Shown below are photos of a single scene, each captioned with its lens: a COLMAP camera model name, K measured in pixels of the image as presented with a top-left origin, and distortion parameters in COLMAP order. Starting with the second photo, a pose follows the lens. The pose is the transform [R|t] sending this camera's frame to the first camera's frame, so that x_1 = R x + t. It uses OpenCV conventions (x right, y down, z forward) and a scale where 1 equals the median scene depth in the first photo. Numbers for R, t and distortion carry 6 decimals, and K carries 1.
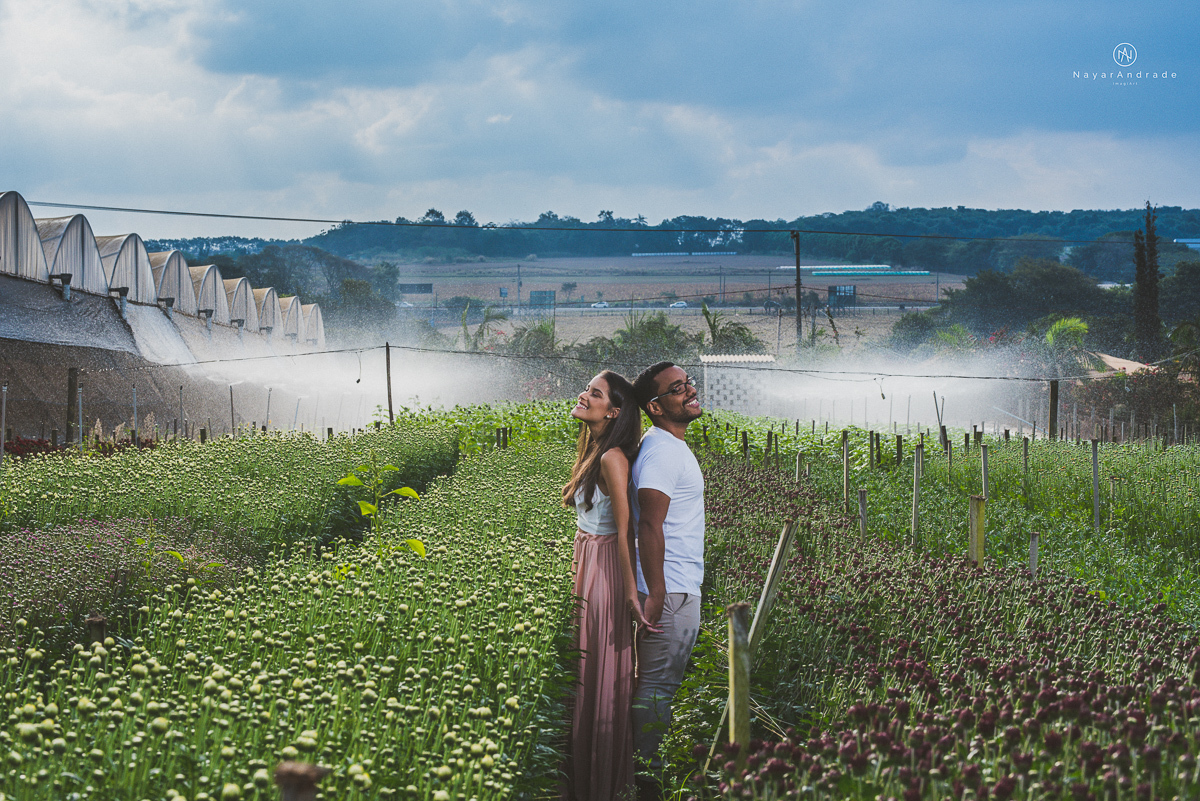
lens RADIAL K [[2969.8, 0, 600.0], [0, 2969.8, 400.5], [0, 0, 1]] dist [-0.012870, -0.443485]
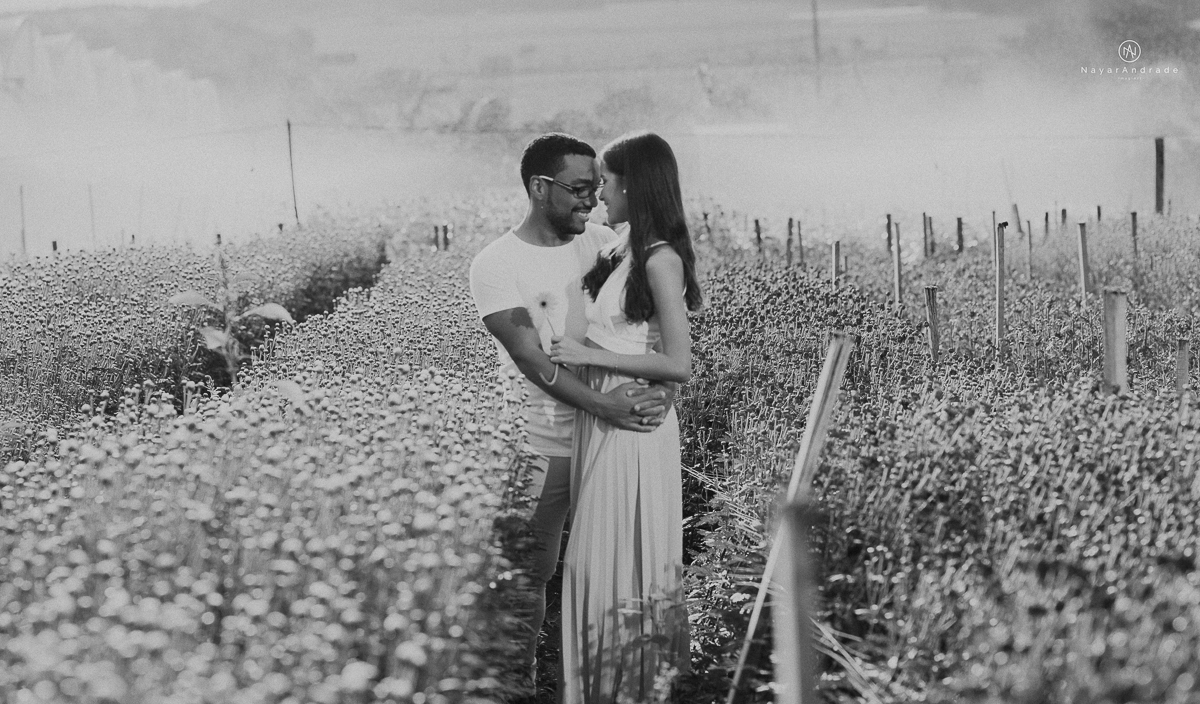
lens RADIAL K [[3685.8, 0, 551.5], [0, 3685.8, 351.4], [0, 0, 1]] dist [-0.019293, 1.833024]
pose [[0.999397, -0.033992, -0.007056, 0.002588], [0.034266, 0.998474, 0.043314, 0.003890], [0.005573, -0.043530, 0.999037, 0.108018]]
